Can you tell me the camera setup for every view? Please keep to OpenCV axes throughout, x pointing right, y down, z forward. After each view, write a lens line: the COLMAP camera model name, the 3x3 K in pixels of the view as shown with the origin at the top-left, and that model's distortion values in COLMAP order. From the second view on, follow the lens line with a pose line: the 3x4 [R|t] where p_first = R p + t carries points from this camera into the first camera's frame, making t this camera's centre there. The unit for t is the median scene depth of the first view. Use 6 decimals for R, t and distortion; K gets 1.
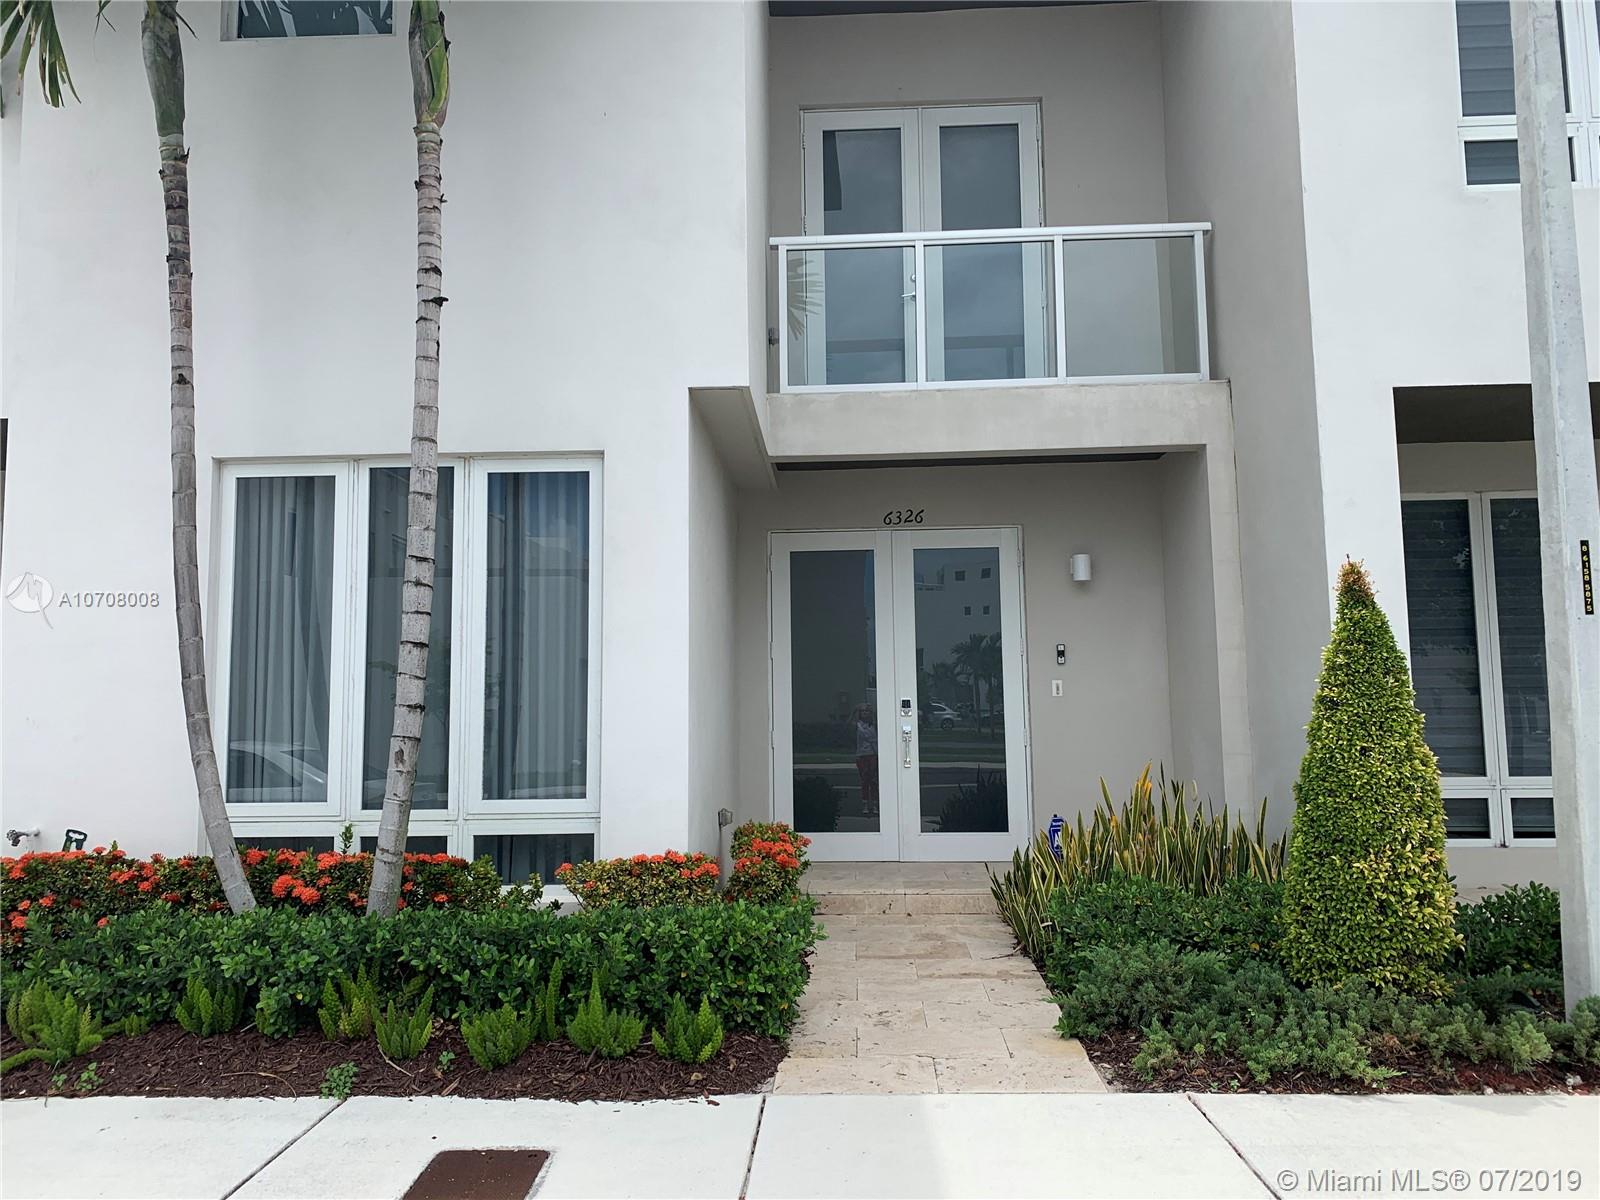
lens RADIAL K [[1230.8, 0, 767.4], [0, 1230.8, 588.0], [0, 0, 1]] dist [0.015931, -0.007111]
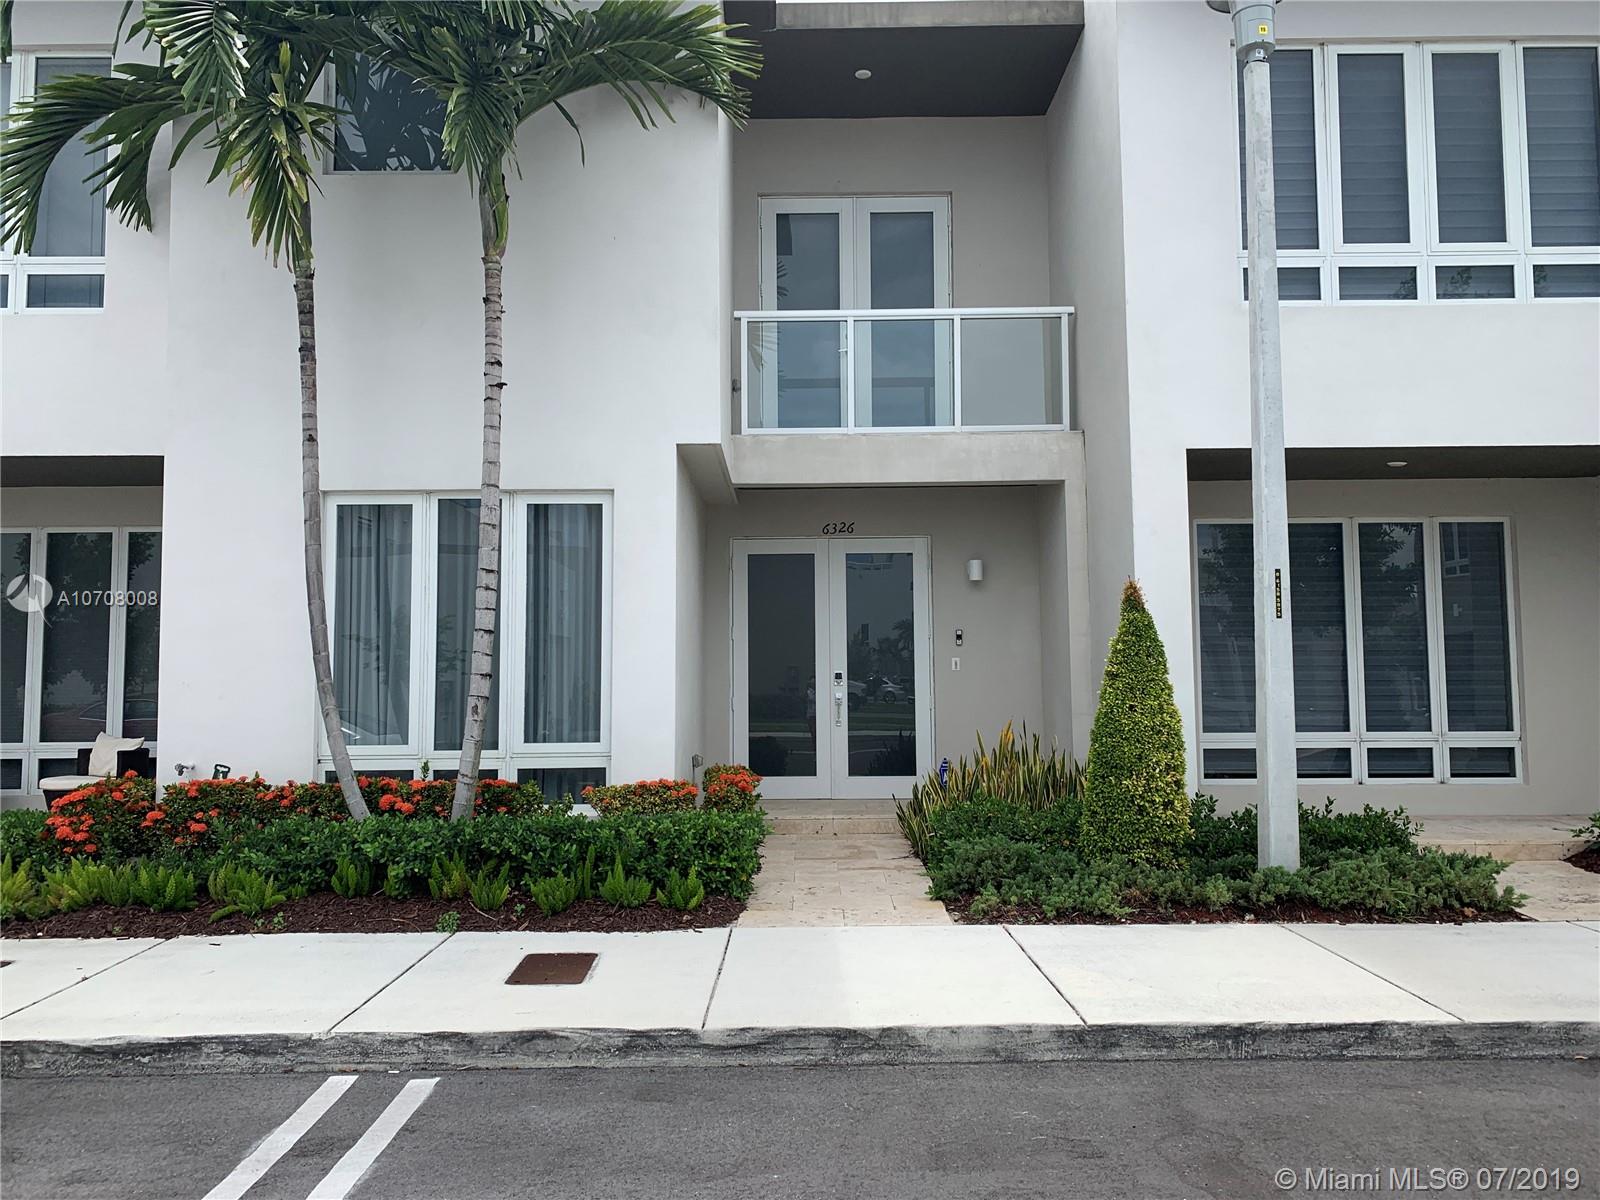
lens RADIAL K [[1230.8, 0, 784.5], [0, 1230.8, 596.4], [0, 0, 1]] dist [0.015931, -0.007111]
pose [[0.998522, 0.008569, 0.053672, -0.017433], [-0.010109, 0.999543, 0.028475, -0.036214], [-0.053404, -0.028976, 0.998153, -0.408978]]
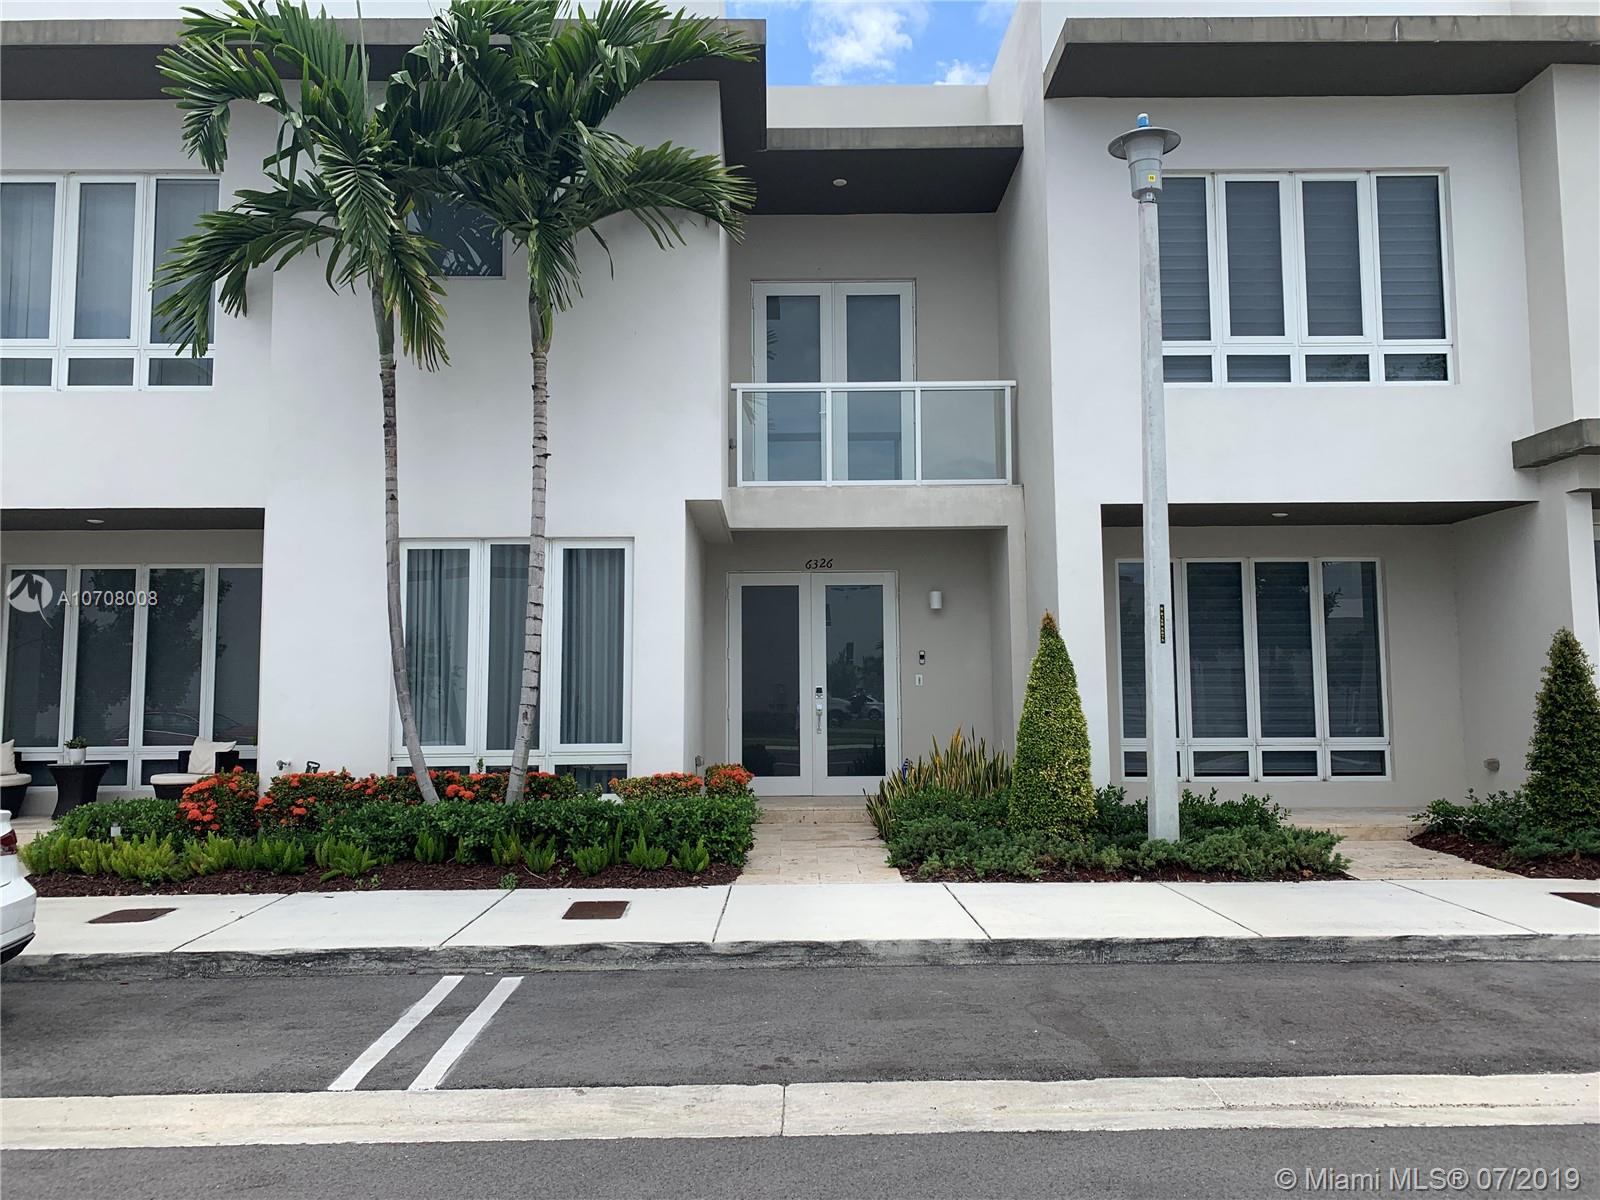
lens RADIAL K [[1230.8, 0, 795.3], [0, 1230.8, 593.1], [0, 0, 1]] dist [0.015931, -0.007111]
pose [[0.997376, 0.011446, 0.071480, -0.035798], [-0.012236, 0.999869, 0.010624, -0.060194], [-0.071349, -0.011470, 0.997385, -0.749167]]
